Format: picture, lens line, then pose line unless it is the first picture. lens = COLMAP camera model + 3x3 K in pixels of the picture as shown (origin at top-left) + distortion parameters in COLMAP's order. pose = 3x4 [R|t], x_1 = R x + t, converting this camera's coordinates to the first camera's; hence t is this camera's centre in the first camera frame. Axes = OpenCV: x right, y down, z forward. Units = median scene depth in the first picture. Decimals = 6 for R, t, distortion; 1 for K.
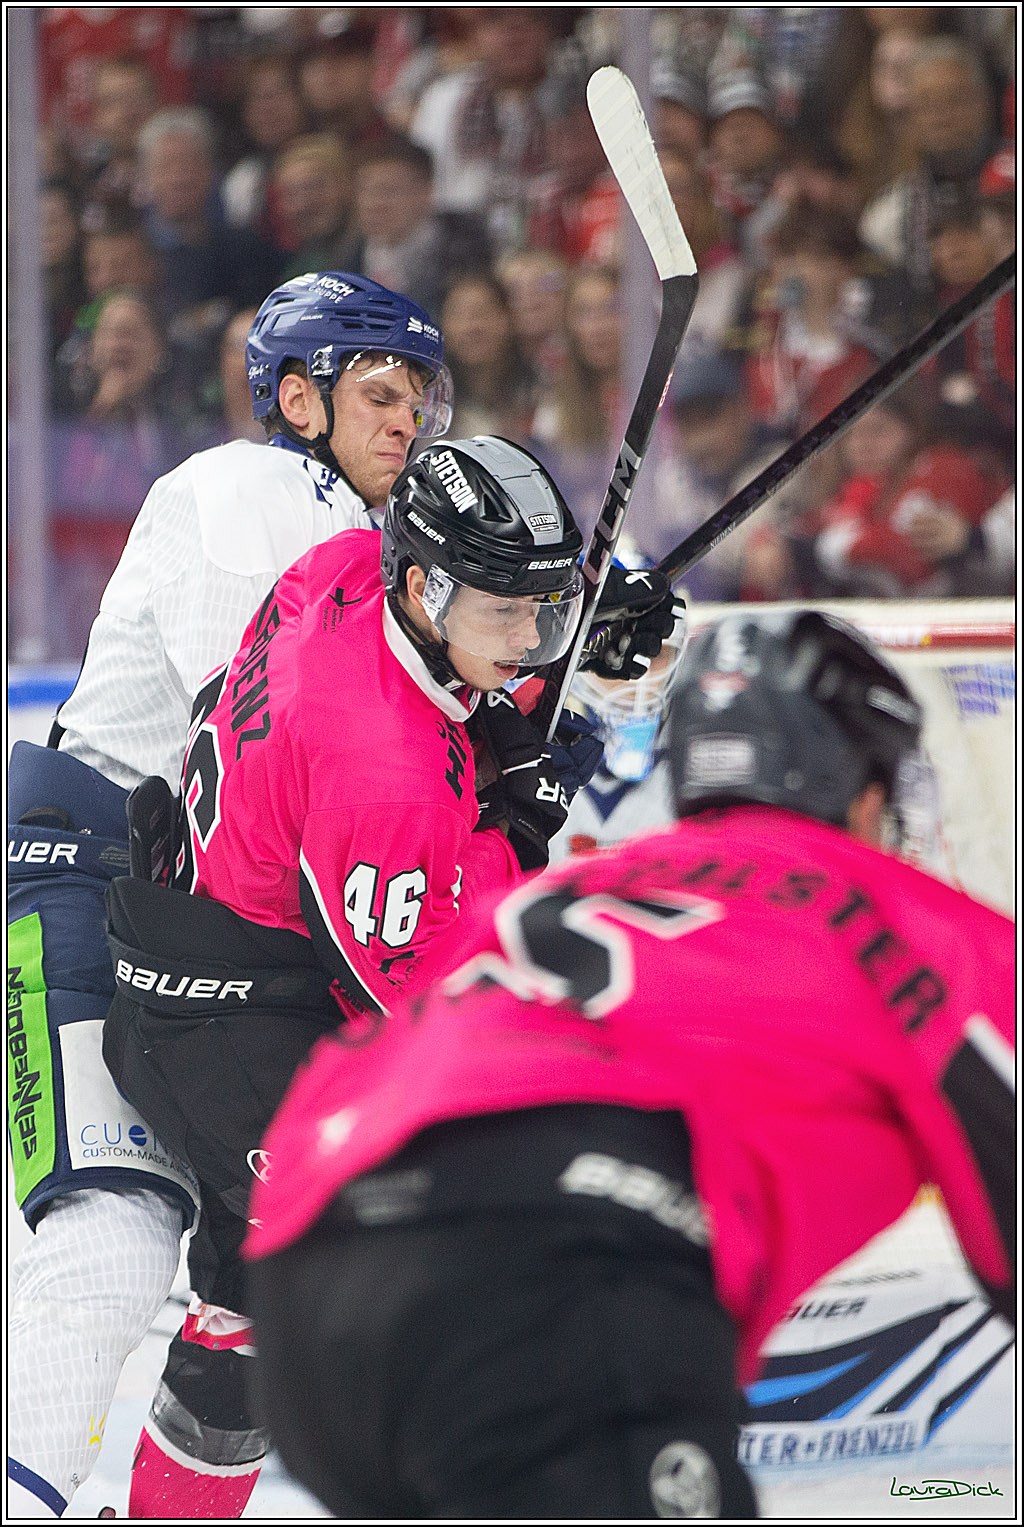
lens RADIAL K [[8741.8, 0, 515.6], [0, 8741.8, 761.5], [0, 0, 1]] dist [2.618990, 0.000000]
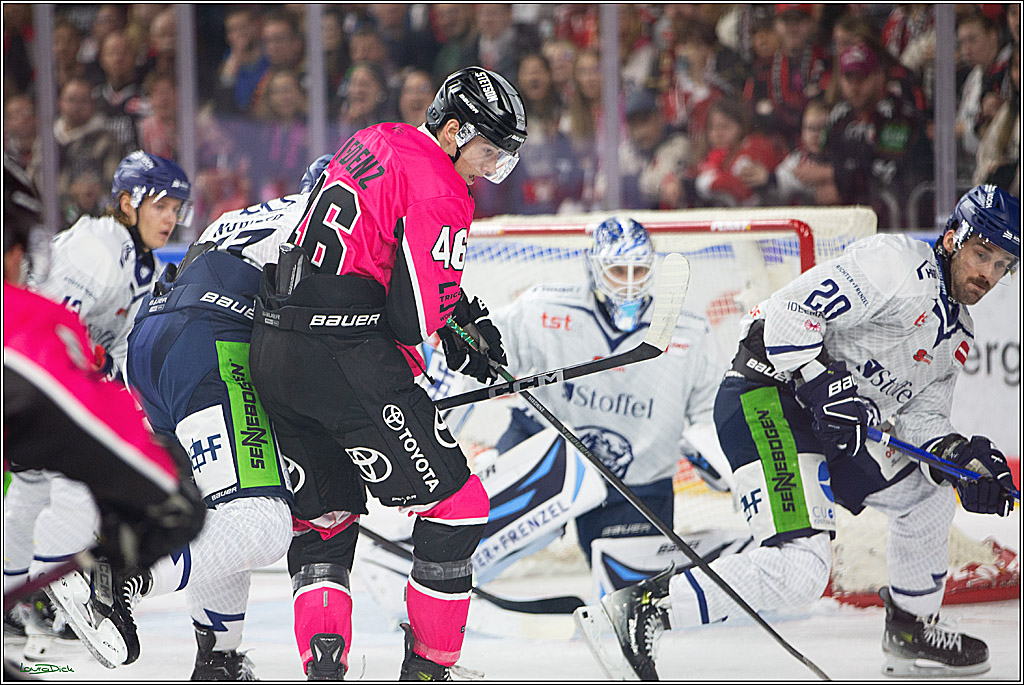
lens RADIAL K [[5862.2, 0, 510.1], [0, 5862.2, 343.6], [0, 0, 1]] dist [2.618990, 0.000000]
pose [[0.999914, -0.005897, -0.011742, 0.006388], [0.005824, 0.999963, -0.006281, 0.022132], [0.011779, 0.006212, 0.999911, -0.396531]]
